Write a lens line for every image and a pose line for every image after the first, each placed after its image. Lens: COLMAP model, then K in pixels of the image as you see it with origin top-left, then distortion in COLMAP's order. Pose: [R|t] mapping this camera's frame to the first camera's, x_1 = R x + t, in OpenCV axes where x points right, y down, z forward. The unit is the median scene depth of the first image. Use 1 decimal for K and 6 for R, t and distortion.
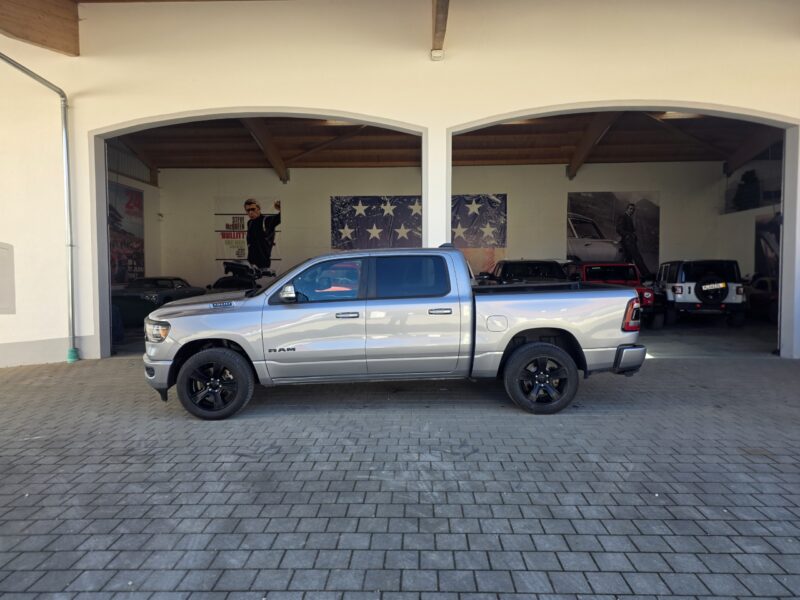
lens RADIAL K [[530.0, 0, 405.7], [0, 530.0, 291.7], [0, 0, 1]] dist [0.054708, -0.031415]
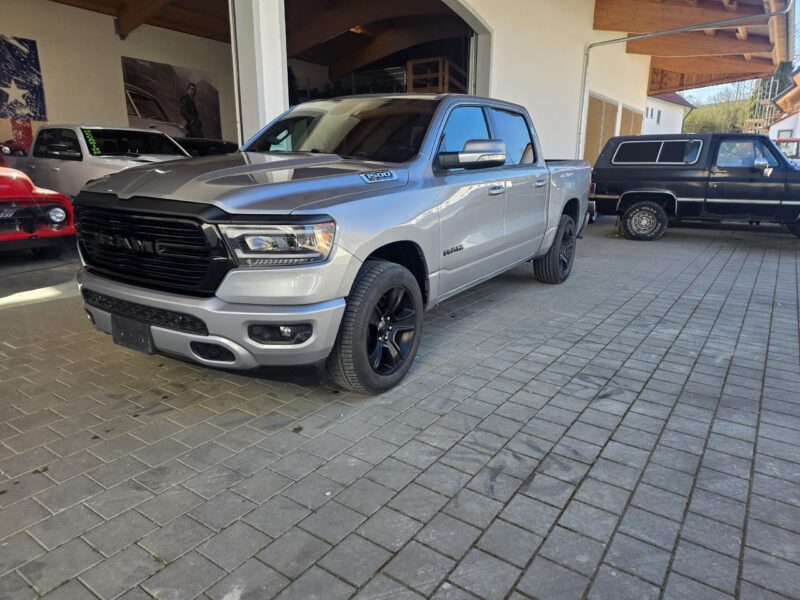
lens RADIAL K [[530.0, 0, 409.5], [0, 530.0, 295.2], [0, 0, 1]] dist [0.054708, -0.031415]
pose [[0.539708, -0.183030, 0.821715, -0.479852], [0.020307, 0.978626, 0.204643, 0.020165], [-0.841608, -0.093761, 0.531889, 0.429903]]
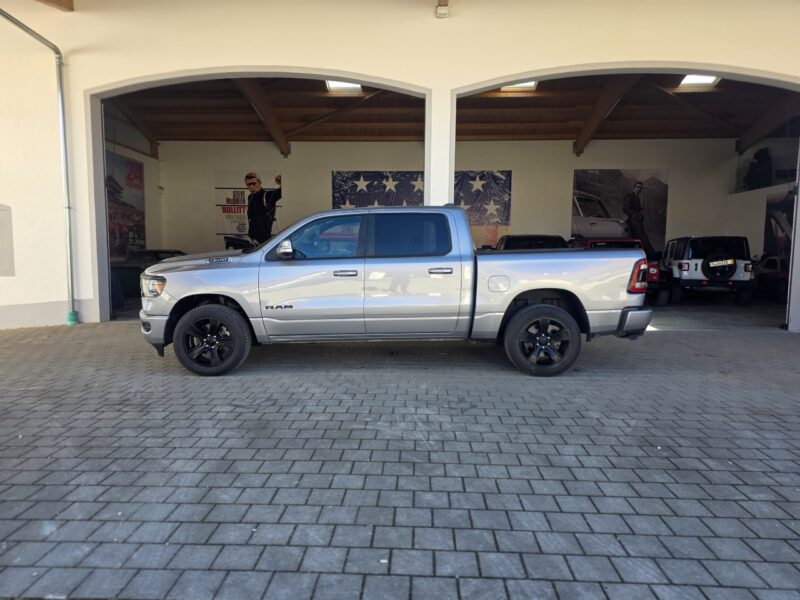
lens RADIAL K [[530.0, 0, 398.7], [0, 530.0, 300.3], [0, 0, 1]] dist [0.054708, -0.031415]
pose [[0.999774, 0.014534, -0.015484, 0.002445], [-0.013792, 0.998800, 0.046998, 0.029356], [0.016149, -0.046774, 0.998775, 0.013408]]
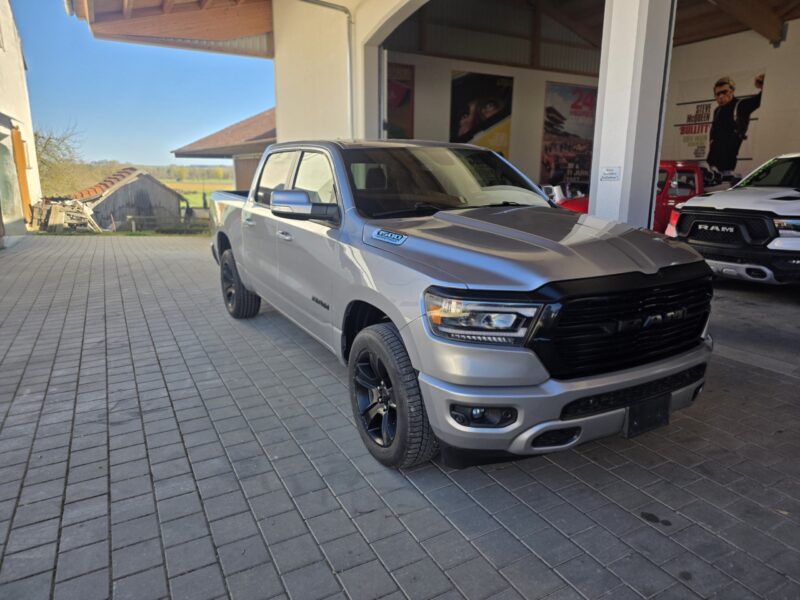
lens RADIAL K [[530.0, 0, 400.2], [0, 530.0, 292.3], [0, 0, 1]] dist [0.054708, -0.031415]
pose [[0.506257, 0.192840, -0.840545, 0.459464], [-0.042297, 0.979057, 0.199143, -0.020888], [0.861345, -0.065265, 0.503811, 0.488895]]
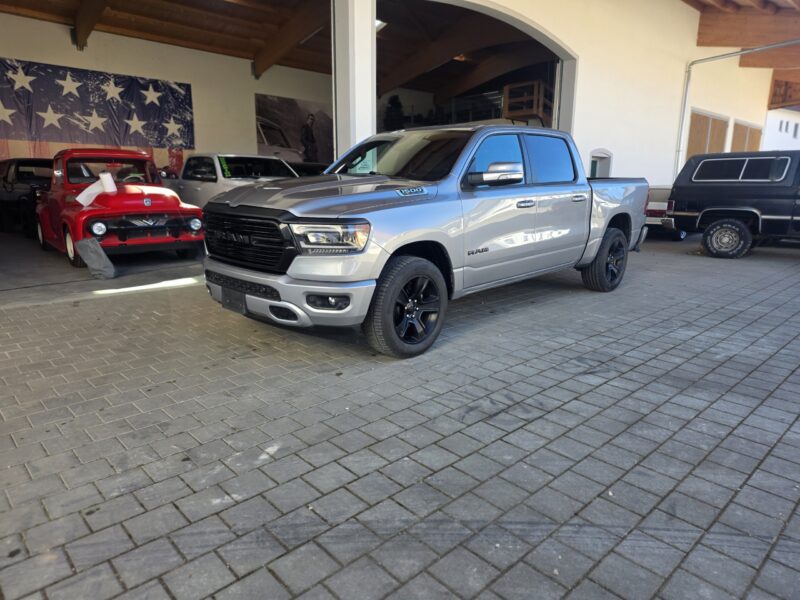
lens RADIAL K [[530.0, 0, 403.3], [0, 530.0, 290.4], [0, 0, 1]] dist [0.054708, -0.031415]
pose [[0.703539, -0.123830, 0.699785, -0.522738], [0.016535, 0.987288, 0.158081, 0.025962], [-0.710464, -0.099645, 0.696643, 0.326111]]
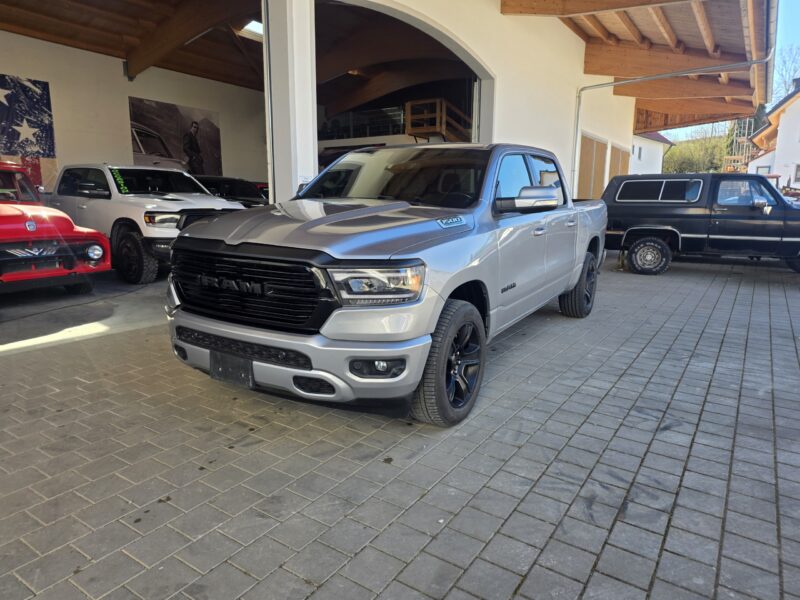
lens RADIAL K [[530.0, 0, 399.6], [0, 530.0, 289.8], [0, 0, 1]] dist [0.054708, -0.031415]
pose [[0.528858, -0.126920, 0.839166, -0.528088], [0.019283, 0.990297, 0.137625, 0.010954], [-0.848491, -0.056603, 0.526174, 0.466807]]
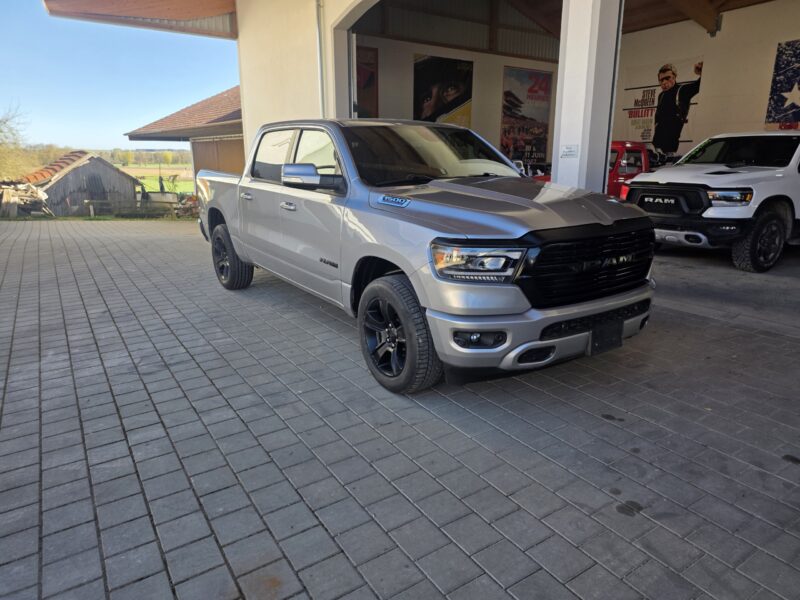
lens RADIAL K [[530.0, 0, 405.5], [0, 530.0, 291.6], [0, 0, 1]] dist [0.054708, -0.031415]
pose [[0.579155, 0.201851, -0.789833, 0.495780], [-0.036793, 0.974346, 0.222027, -0.011409], [0.814387, -0.099528, 0.571724, 0.433252]]
